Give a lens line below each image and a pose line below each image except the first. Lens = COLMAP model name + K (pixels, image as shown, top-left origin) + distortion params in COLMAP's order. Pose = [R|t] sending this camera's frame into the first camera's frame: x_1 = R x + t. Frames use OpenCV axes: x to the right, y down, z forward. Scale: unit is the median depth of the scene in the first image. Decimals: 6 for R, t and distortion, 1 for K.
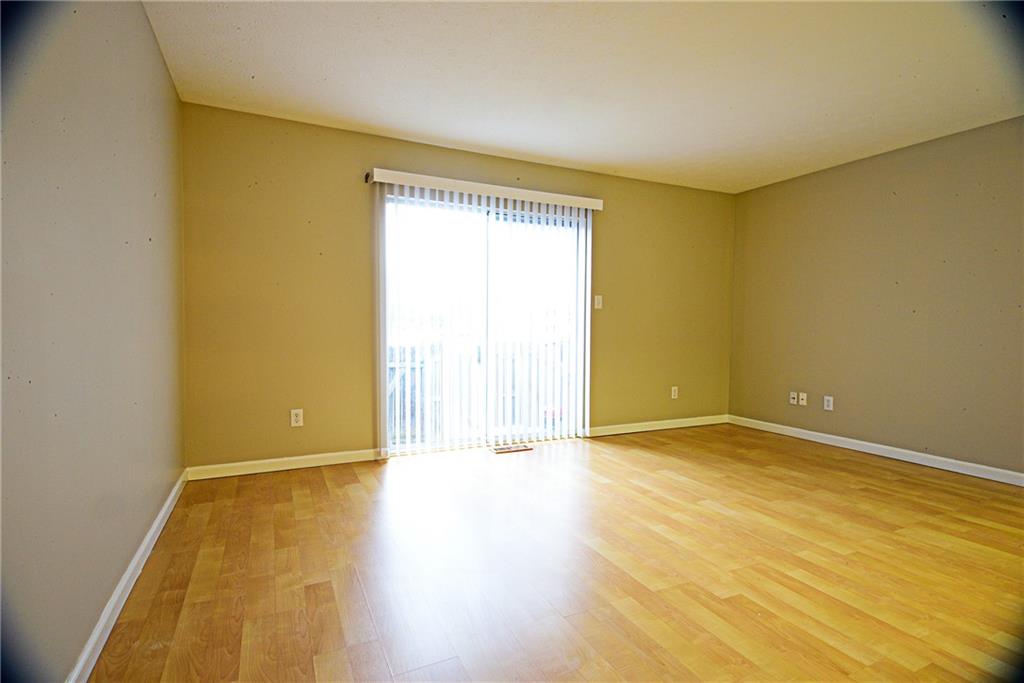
lens RADIAL K [[502.9, 0, 515.2], [0, 502.9, 348.9], [0, 0, 1]] dist [0.022002, -0.021750]
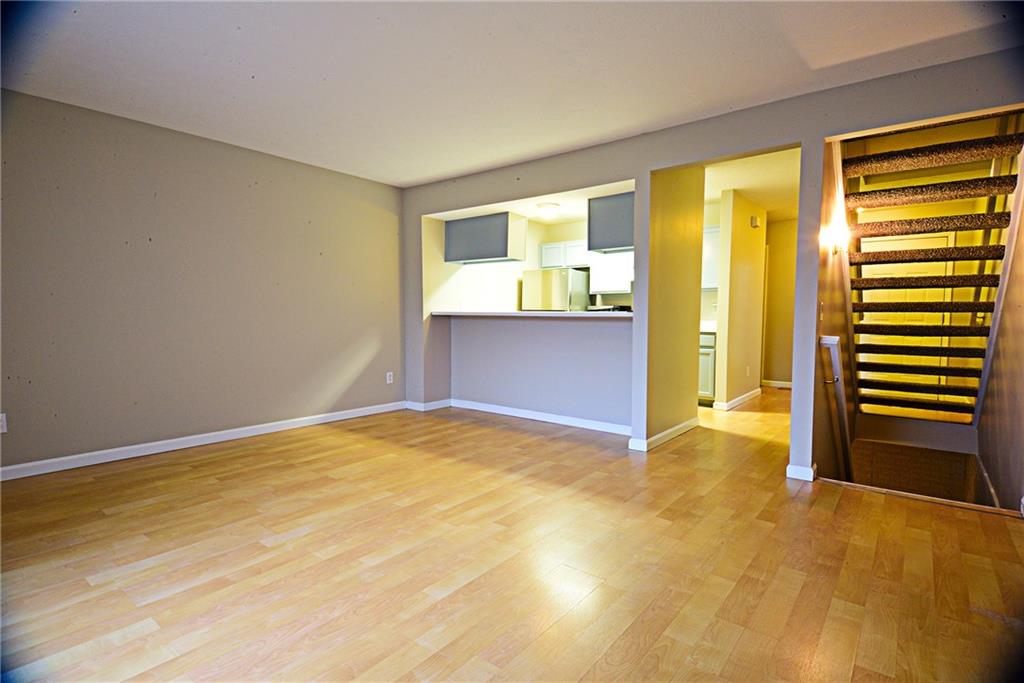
lens RADIAL K [[502.9, 0, 515.2], [0, 502.9, 348.9], [0, 0, 1]] dist [0.022002, -0.021750]
pose [[-0.445307, -0.071212, 0.892542, -0.499468], [0.033520, 0.994808, 0.096095, -0.061064], [-0.894750, 0.072710, -0.440608, 1.035968]]
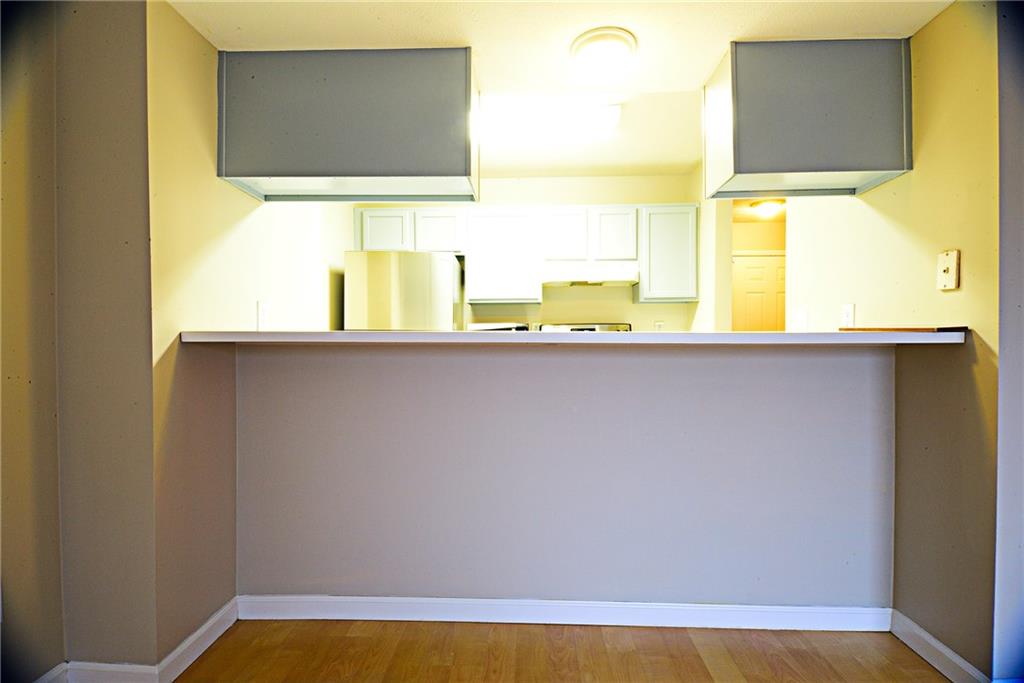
lens RADIAL K [[502.9, 0, 515.2], [0, 502.9, 348.9], [0, 0, 1]] dist [0.022002, -0.021750]
pose [[-0.886362, -0.013851, 0.462786, 0.796278], [0.019120, 0.997605, 0.066479, -0.041711], [-0.462598, 0.067773, -0.883974, 0.792267]]
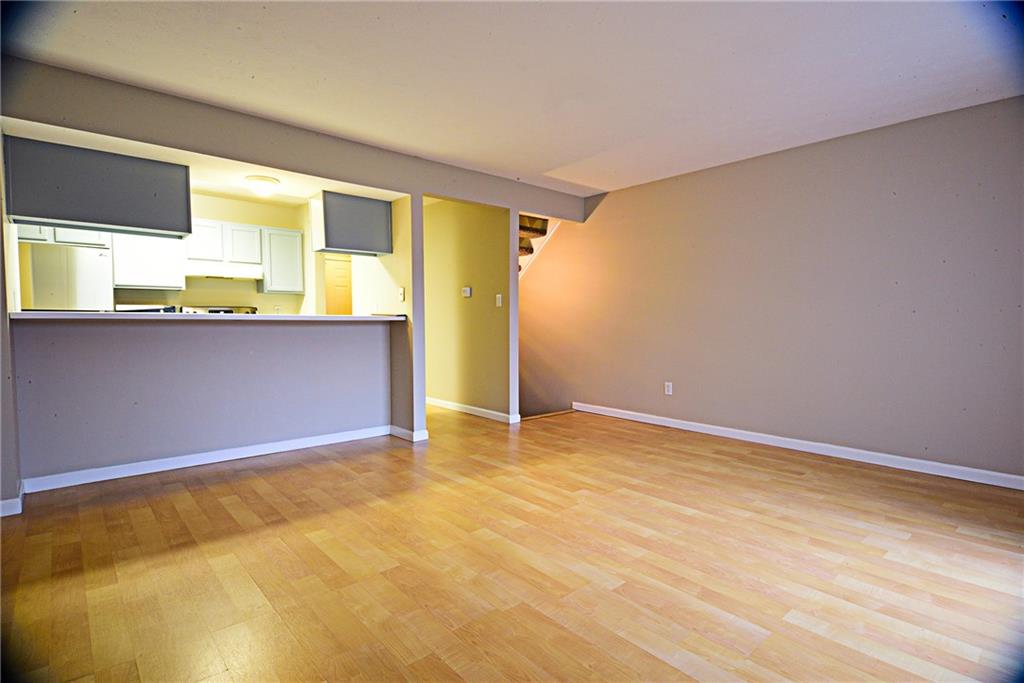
lens RADIAL K [[502.9, 0, 515.2], [0, 502.9, 348.9], [0, 0, 1]] dist [0.022002, -0.021750]
pose [[-0.960698, 0.007101, -0.277504, 0.728622], [-0.022468, 0.994404, 0.103229, -0.081840], [0.276684, 0.105406, -0.955163, 1.666500]]
